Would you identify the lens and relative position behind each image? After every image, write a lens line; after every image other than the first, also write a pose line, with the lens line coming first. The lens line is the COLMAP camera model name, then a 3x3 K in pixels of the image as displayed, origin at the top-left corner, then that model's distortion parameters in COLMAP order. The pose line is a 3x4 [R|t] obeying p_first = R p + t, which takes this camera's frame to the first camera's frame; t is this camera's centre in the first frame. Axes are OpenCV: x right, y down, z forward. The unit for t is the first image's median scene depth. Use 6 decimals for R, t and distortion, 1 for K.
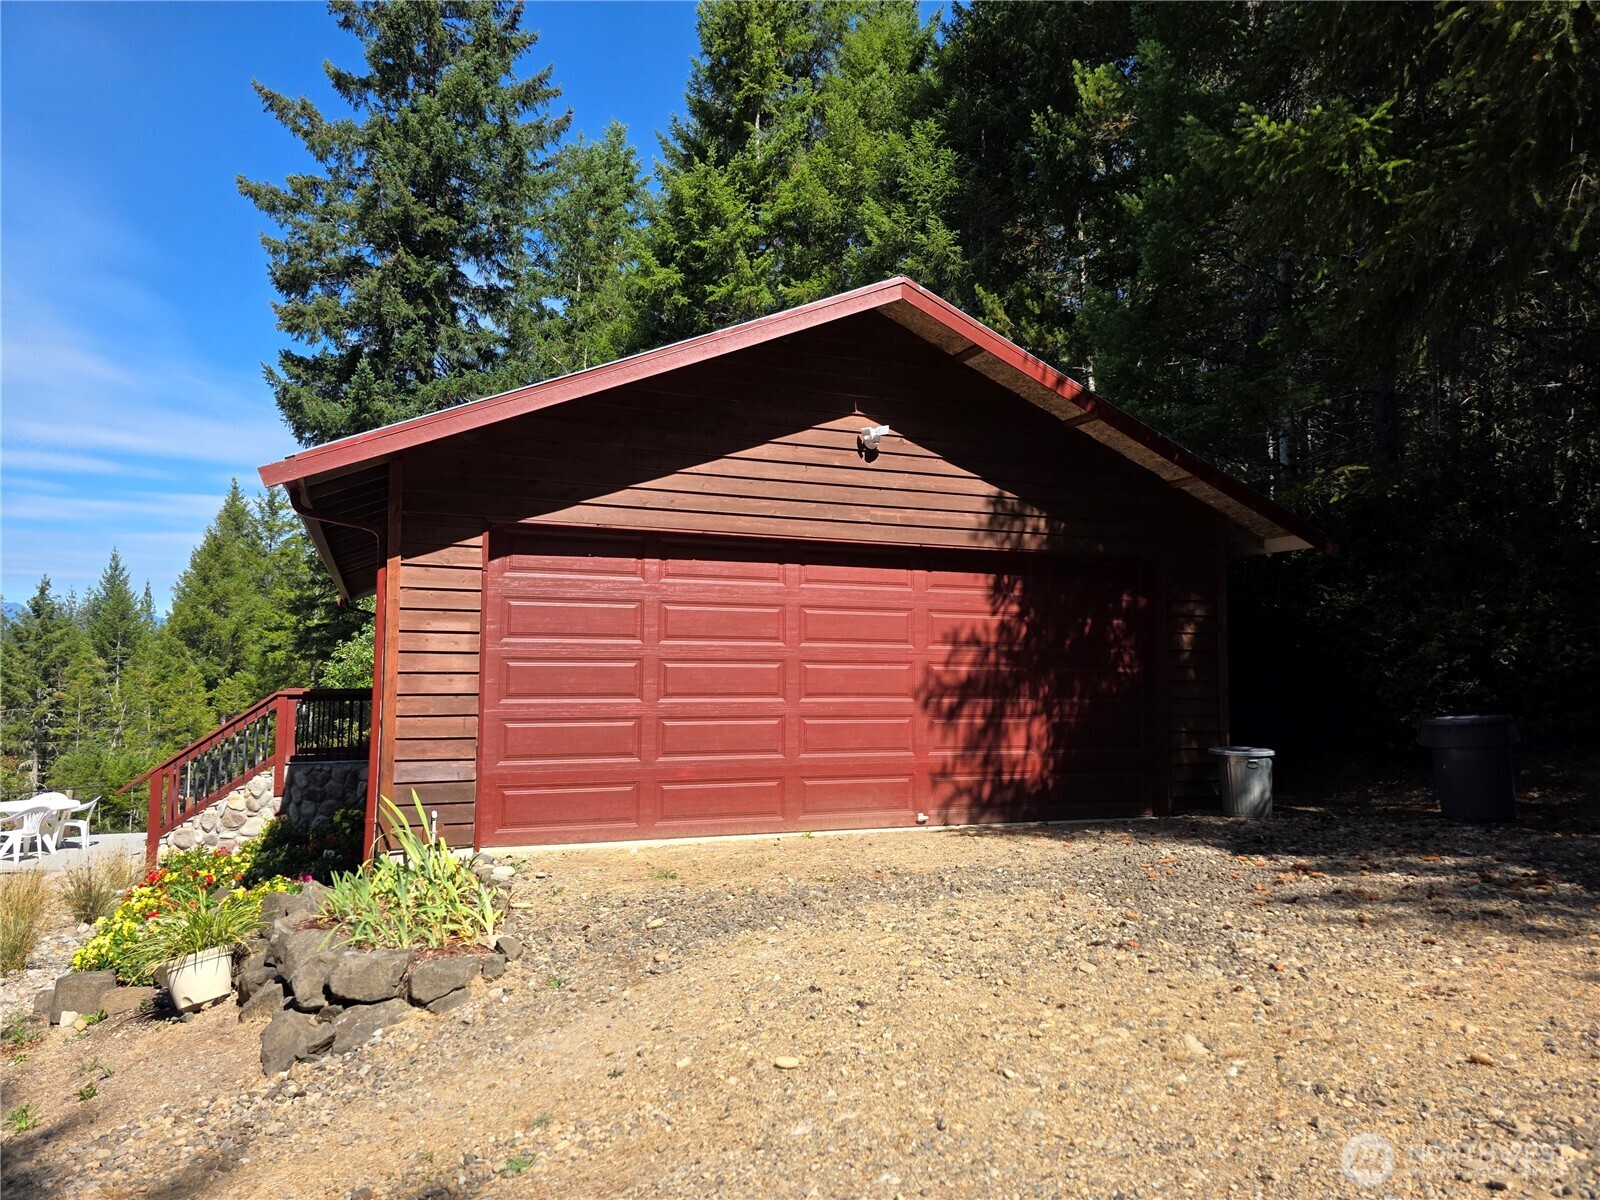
lens RADIAL K [[1077.2, 0, 798.9], [0, 1077.2, 595.4], [0, 0, 1]] dist [0.063604, -0.050496]
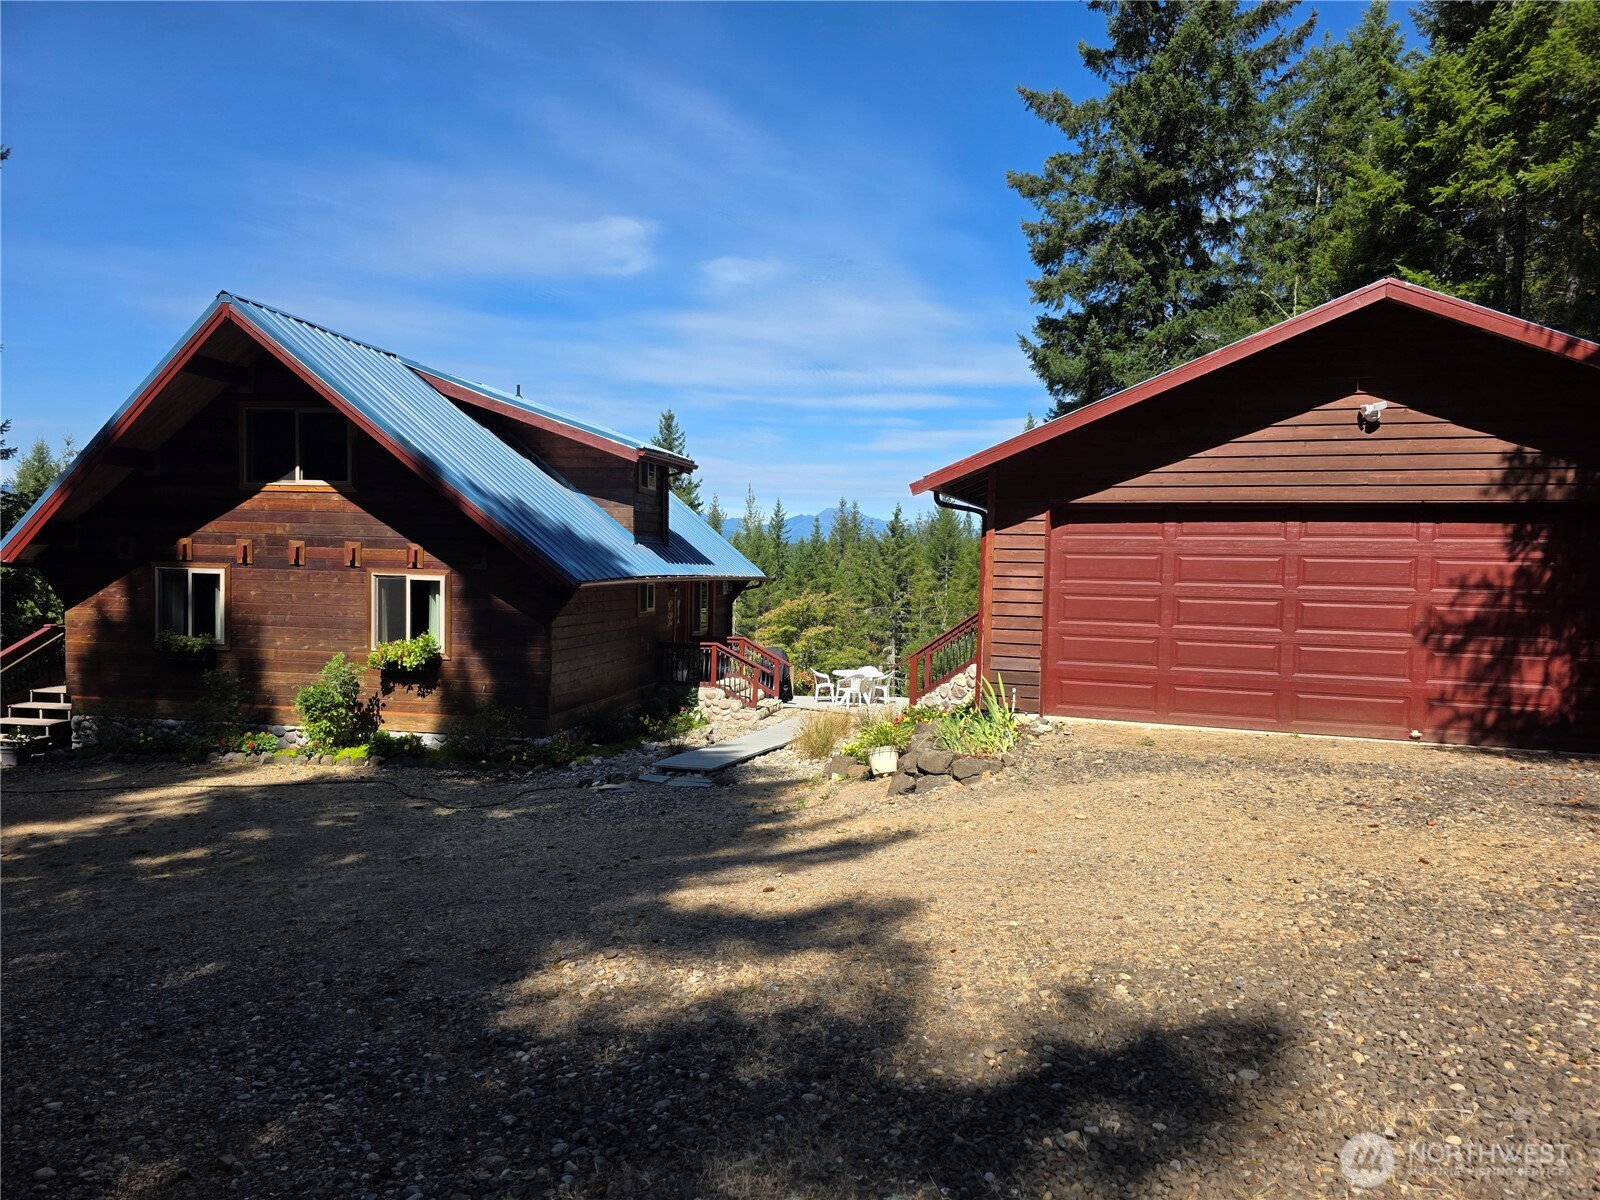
lens RADIAL K [[1077.2, 0, 786.4], [0, 1077.2, 608.9], [0, 0, 1]] dist [0.063604, -0.050496]
pose [[0.754387, 0.033485, -0.655575, 0.359783], [0.029200, 0.995998, 0.084474, -0.049728], [0.655780, -0.082869, 0.750390, -0.322929]]
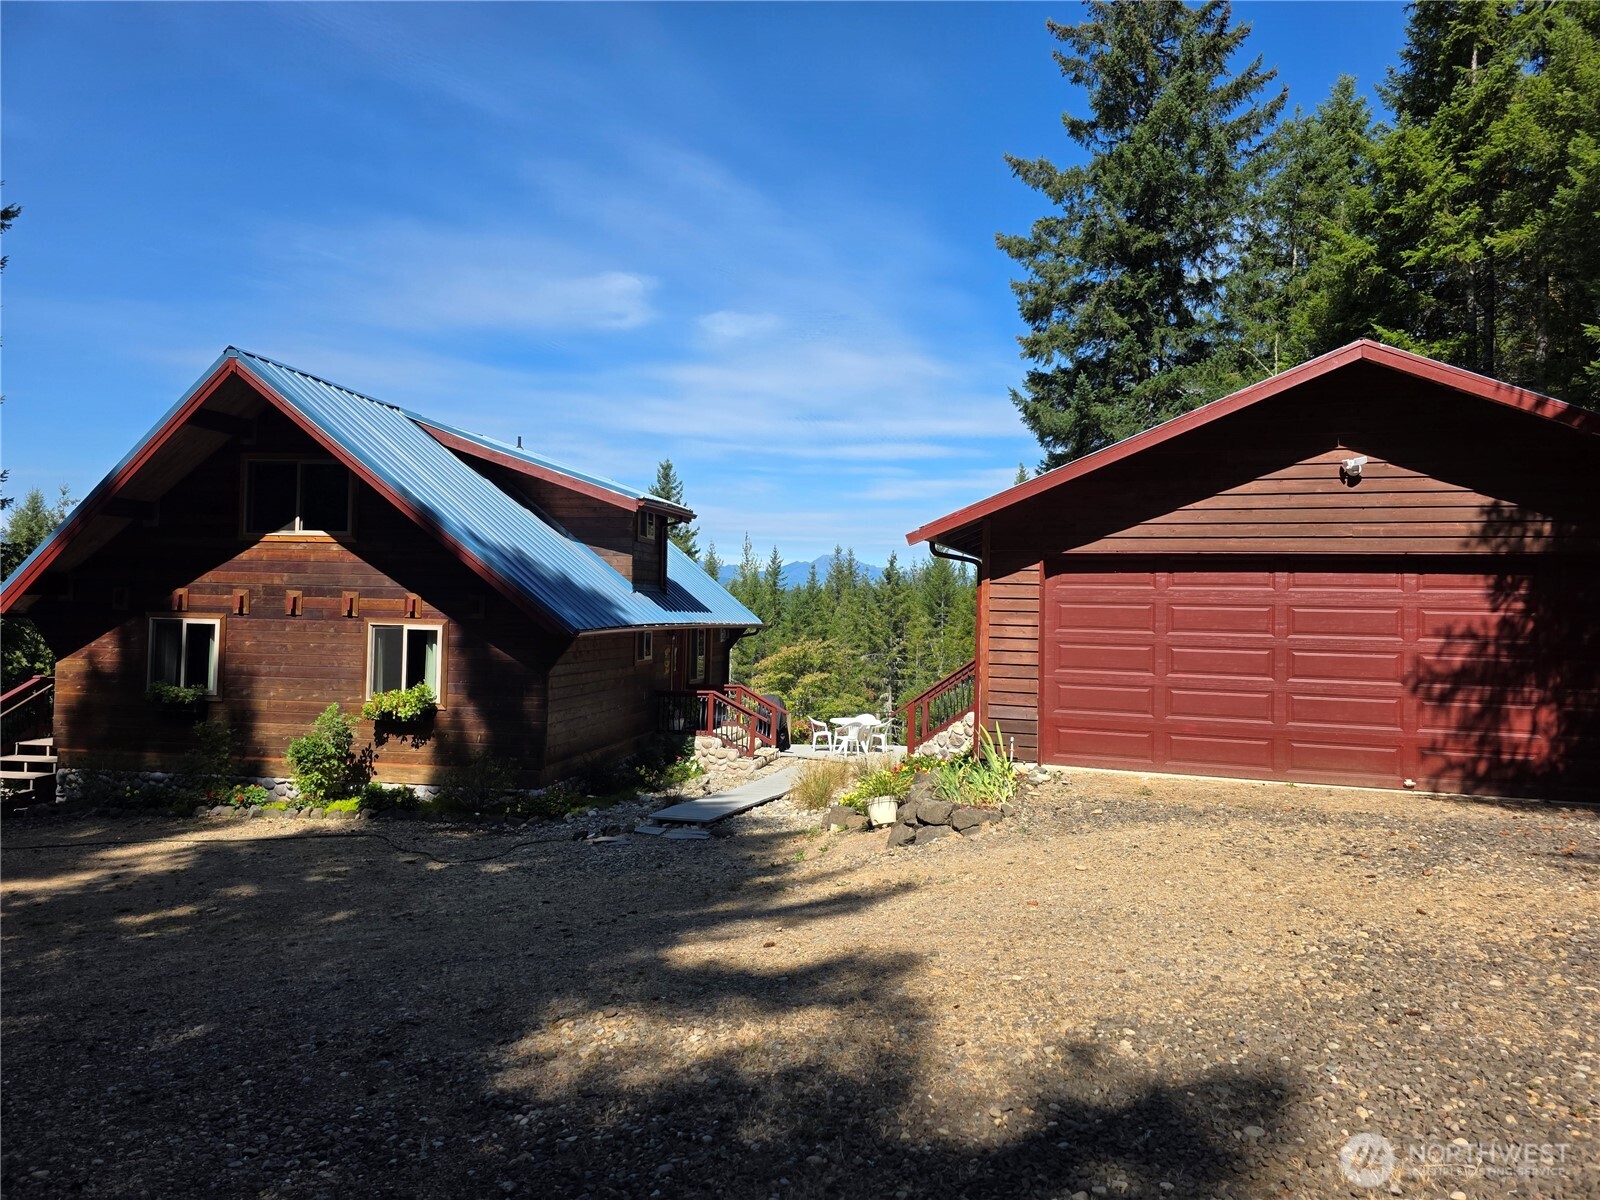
lens RADIAL K [[1077.2, 0, 801.3], [0, 1077.2, 575.8], [0, 0, 1]] dist [0.063604, -0.050496]
pose [[0.765930, -0.015194, -0.642745, 0.364055], [0.029112, 0.999515, 0.011063, -0.053017], [0.642265, -0.027185, 0.766000, -0.332375]]
